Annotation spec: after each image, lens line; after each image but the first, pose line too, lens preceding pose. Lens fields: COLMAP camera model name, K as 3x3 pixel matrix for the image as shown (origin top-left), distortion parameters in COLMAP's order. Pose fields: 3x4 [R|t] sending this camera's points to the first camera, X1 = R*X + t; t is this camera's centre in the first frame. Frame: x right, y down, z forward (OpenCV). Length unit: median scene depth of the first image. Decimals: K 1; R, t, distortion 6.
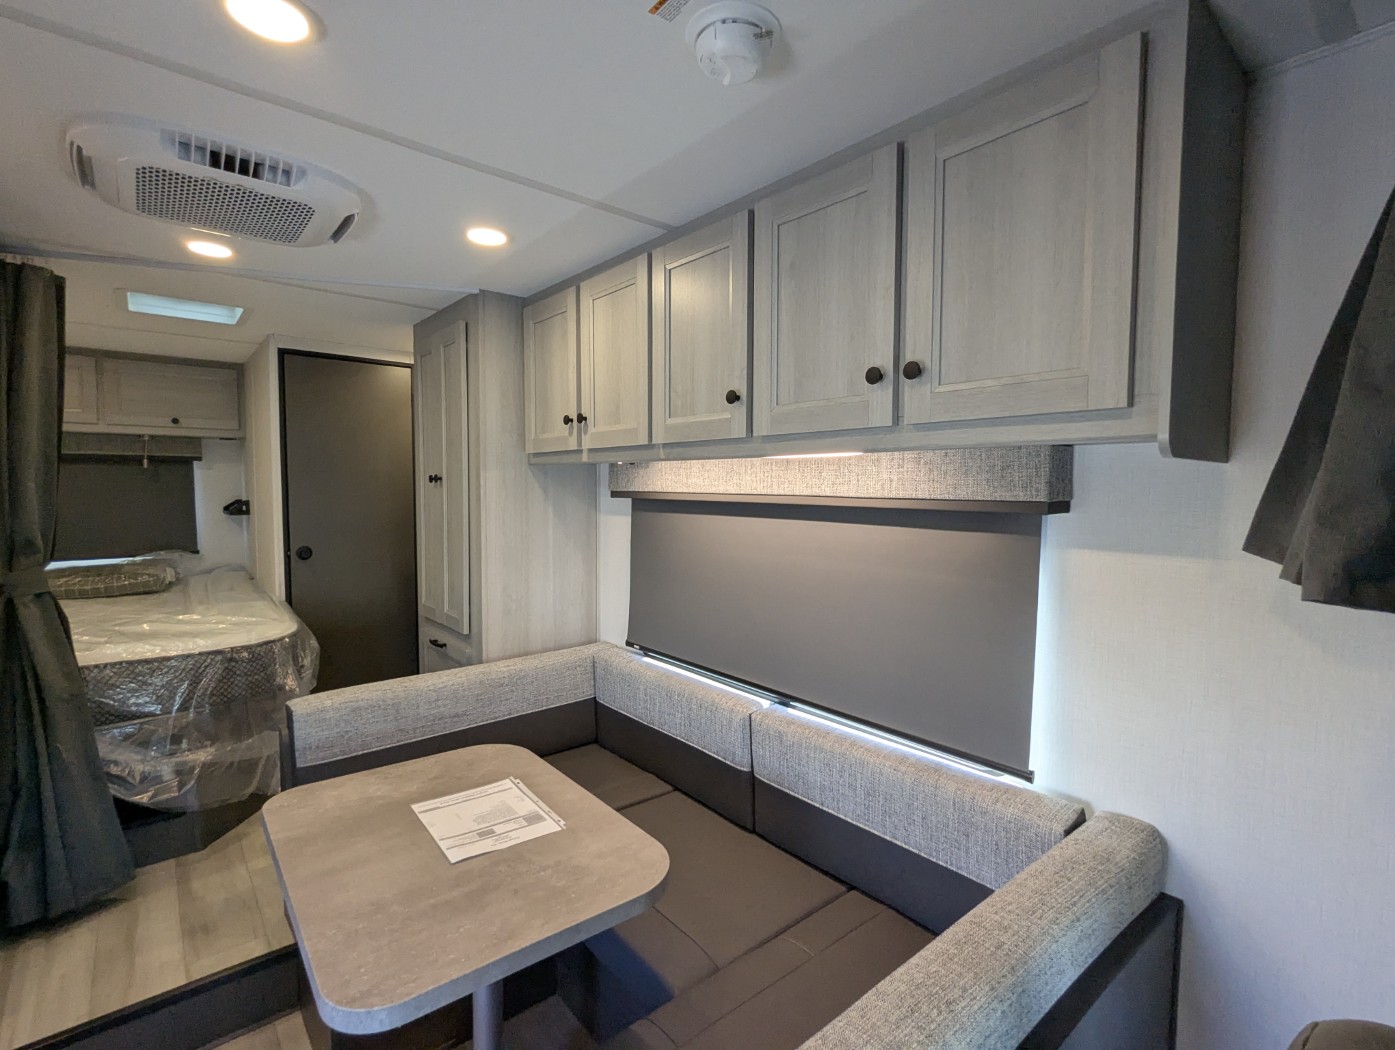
lens RADIAL K [[662.9, 0, 705.8], [0, 662.9, 524.2], [0, 0, 1]] dist [0.001877, 0.001320]
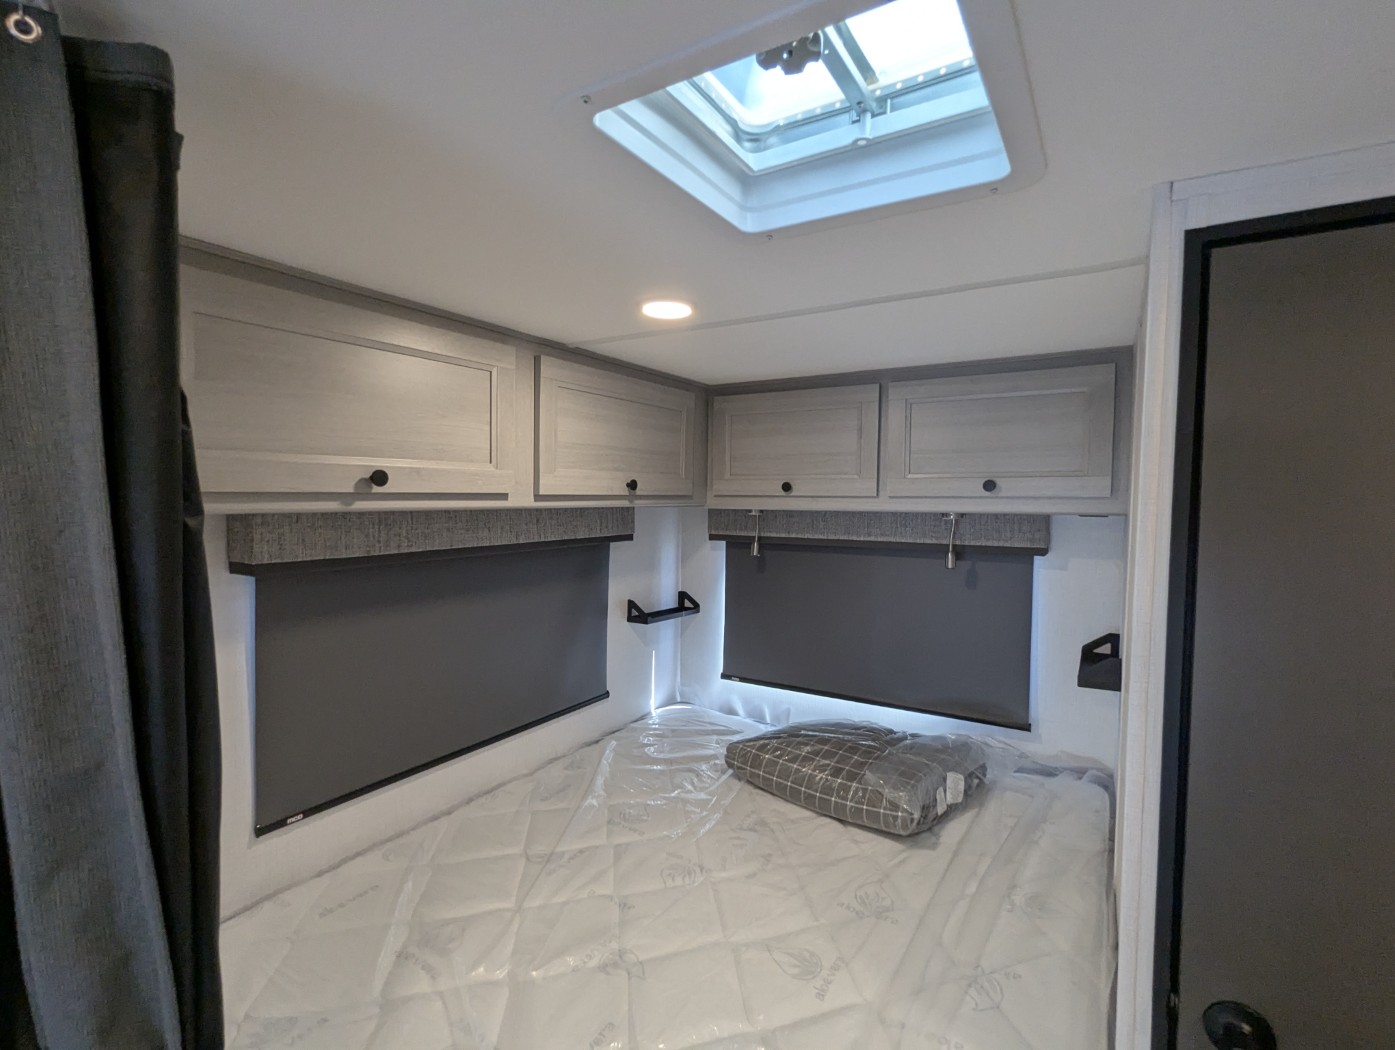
lens RADIAL K [[662.9, 0, 700.0], [0, 662.9, 522.3], [0, 0, 1]] dist [0.001877, 0.001320]
pose [[0.301645, 0.035809, -0.952748, -0.523865], [-0.064791, 0.997754, 0.016987, -0.165682], [0.951216, 0.056605, 0.303287, 0.869582]]
